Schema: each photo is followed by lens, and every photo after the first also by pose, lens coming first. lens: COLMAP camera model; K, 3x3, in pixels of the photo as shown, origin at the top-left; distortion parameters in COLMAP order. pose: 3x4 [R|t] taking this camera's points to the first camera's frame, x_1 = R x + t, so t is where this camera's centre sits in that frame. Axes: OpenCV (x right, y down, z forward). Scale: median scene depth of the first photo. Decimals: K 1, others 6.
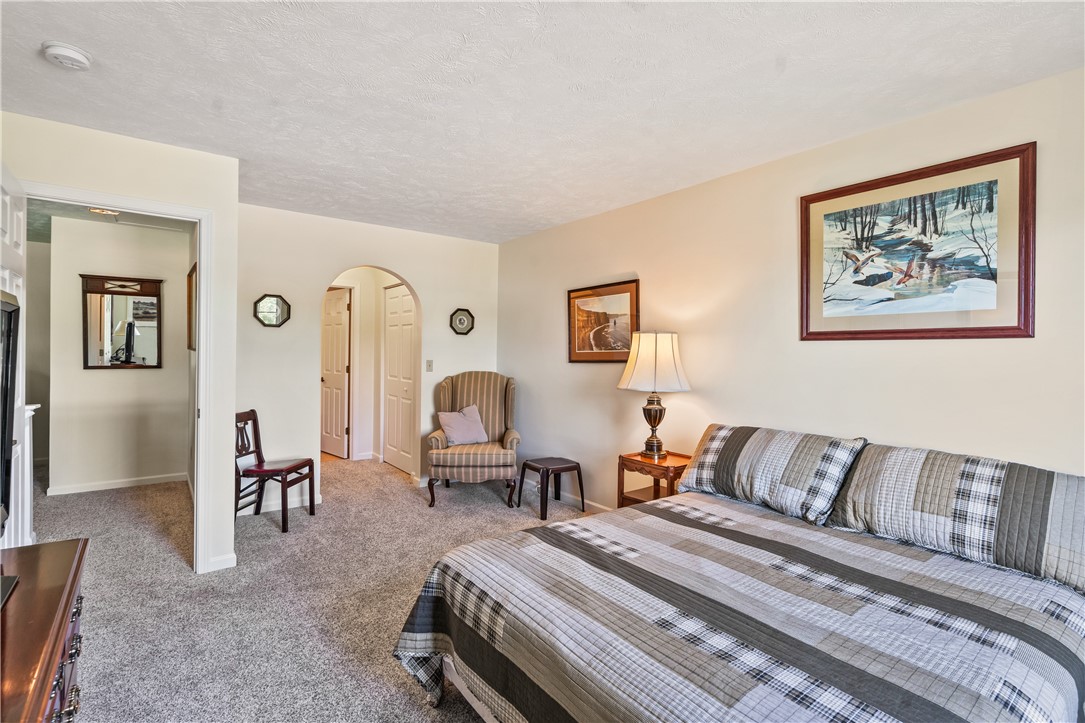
lens RADIAL K [[493.6, 0, 540.2], [0, 493.6, 355.5], [0, 0, 1]] dist [-0.008795, 0.003449]
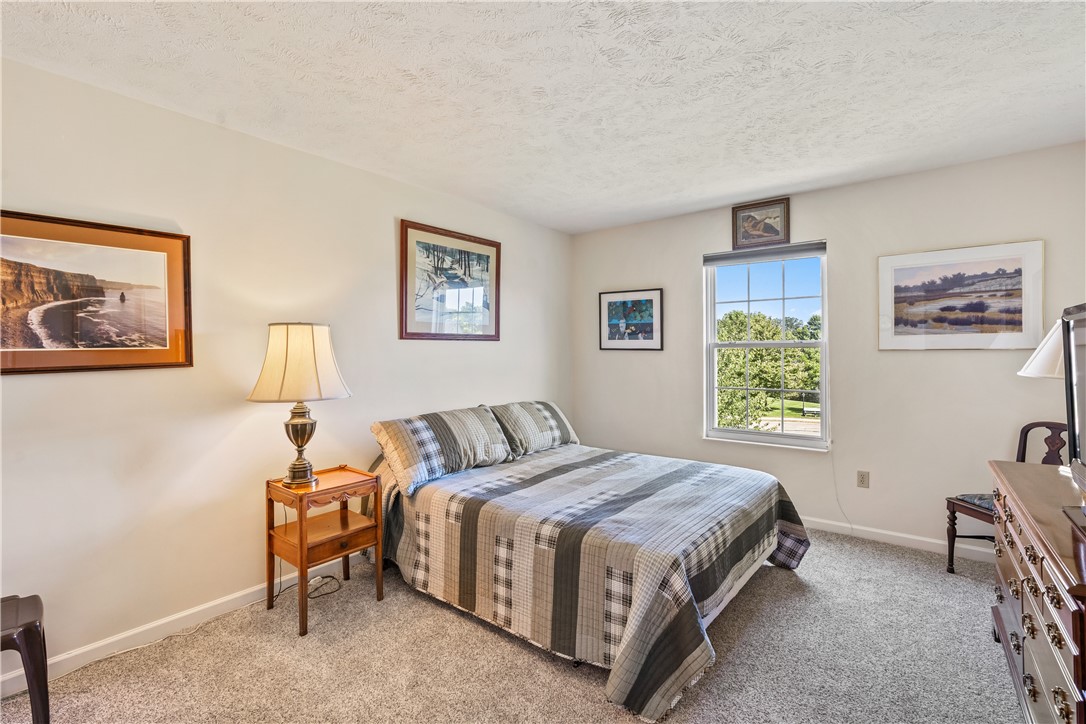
lens RADIAL K [[494.1, 0, 534.3], [0, 494.1, 352.3], [0, 0, 1]] dist [-0.008795, 0.003449]
pose [[-0.224453, -0.010642, 0.974427, -0.760362], [0.009445, 0.999870, 0.013095, -0.012060], [-0.974439, 0.012143, -0.224323, 1.023596]]
